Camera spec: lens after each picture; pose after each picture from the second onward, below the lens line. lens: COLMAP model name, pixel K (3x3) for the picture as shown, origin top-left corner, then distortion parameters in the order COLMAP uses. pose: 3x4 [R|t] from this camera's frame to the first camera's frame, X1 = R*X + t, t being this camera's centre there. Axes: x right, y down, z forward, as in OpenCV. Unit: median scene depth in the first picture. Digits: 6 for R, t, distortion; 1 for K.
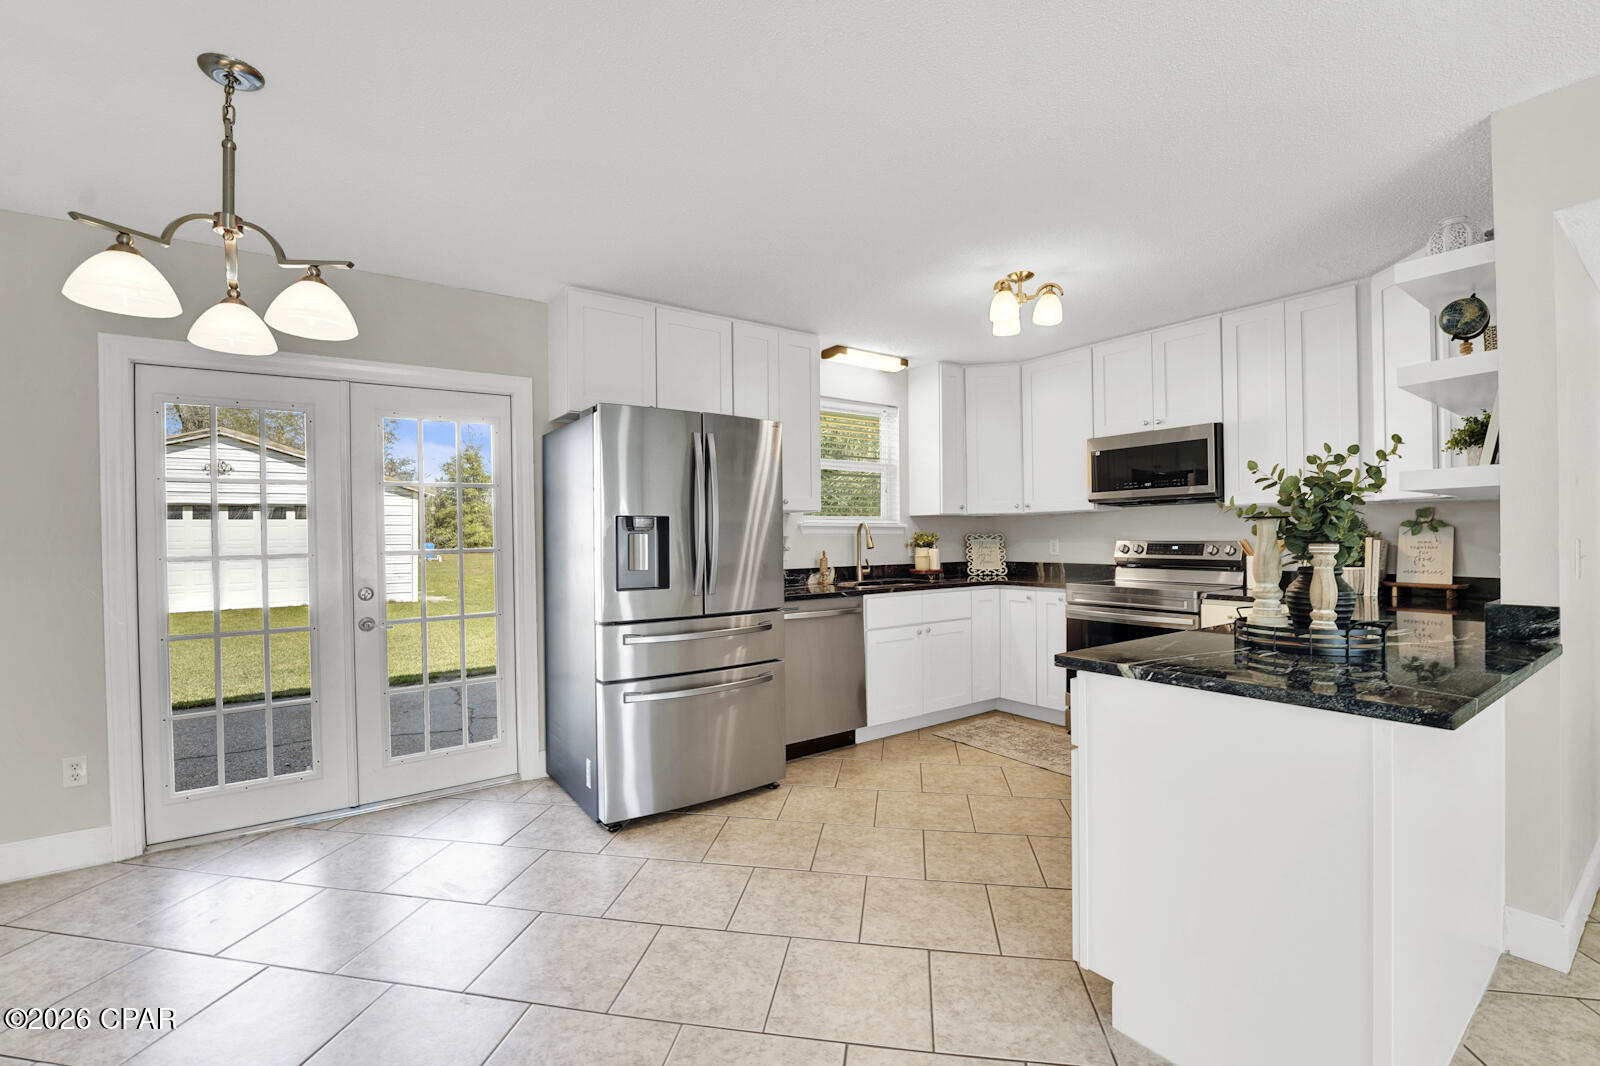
lens RADIAL K [[675.5, 0, 792.0], [0, 675.5, 527.1], [0, 0, 1]] dist [-0.017964, 0.000385]
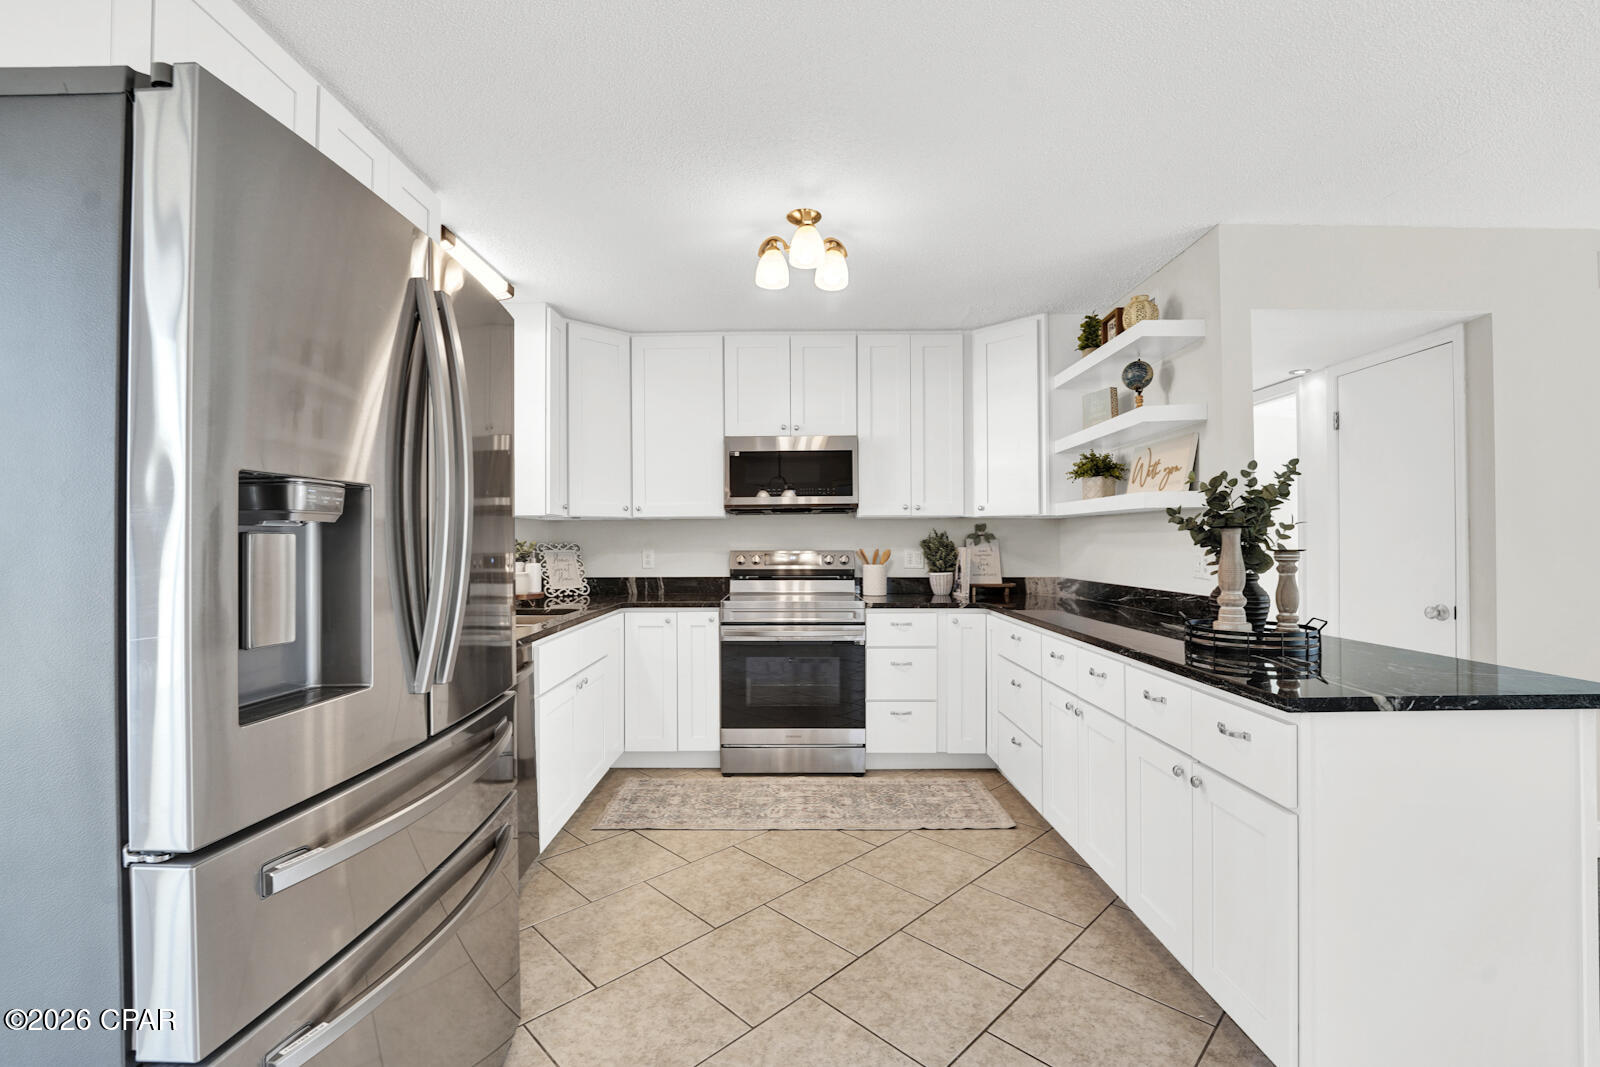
lens RADIAL K [[675.5, 0, 795.0], [0, 675.5, 534.2], [0, 0, 1]] dist [-0.017964, 0.000385]
pose [[0.589115, 0.016337, 0.807884, -0.226078], [-0.011802, 0.999863, -0.011613, 0.007382], [-0.807963, -0.002693, 0.589227, 0.405736]]
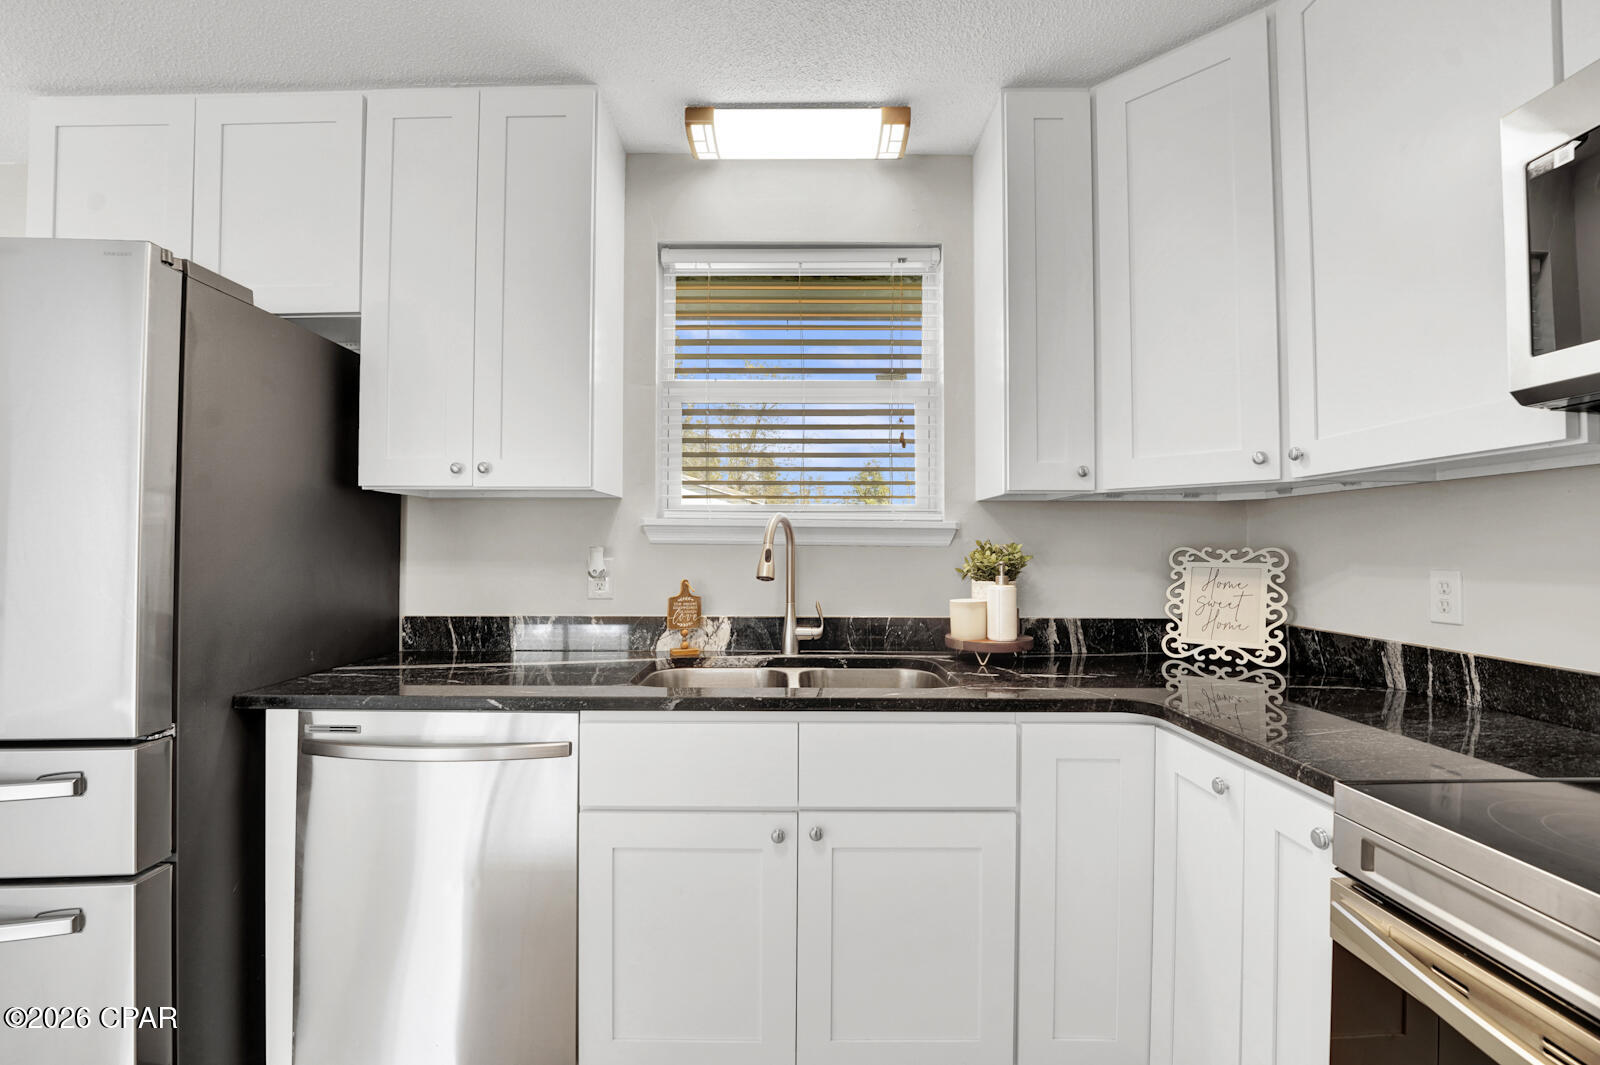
lens RADIAL K [[672.0, 0, 796.7], [0, 672.0, 530.5], [0, 0, 1]] dist [-0.016611, 0.000128]
pose [[0.816544, 0.000005, -0.577283, 0.380791], [-0.001385, 0.999997, -0.001951, 0.002707], [0.577282, 0.002393, 0.816542, 0.711500]]
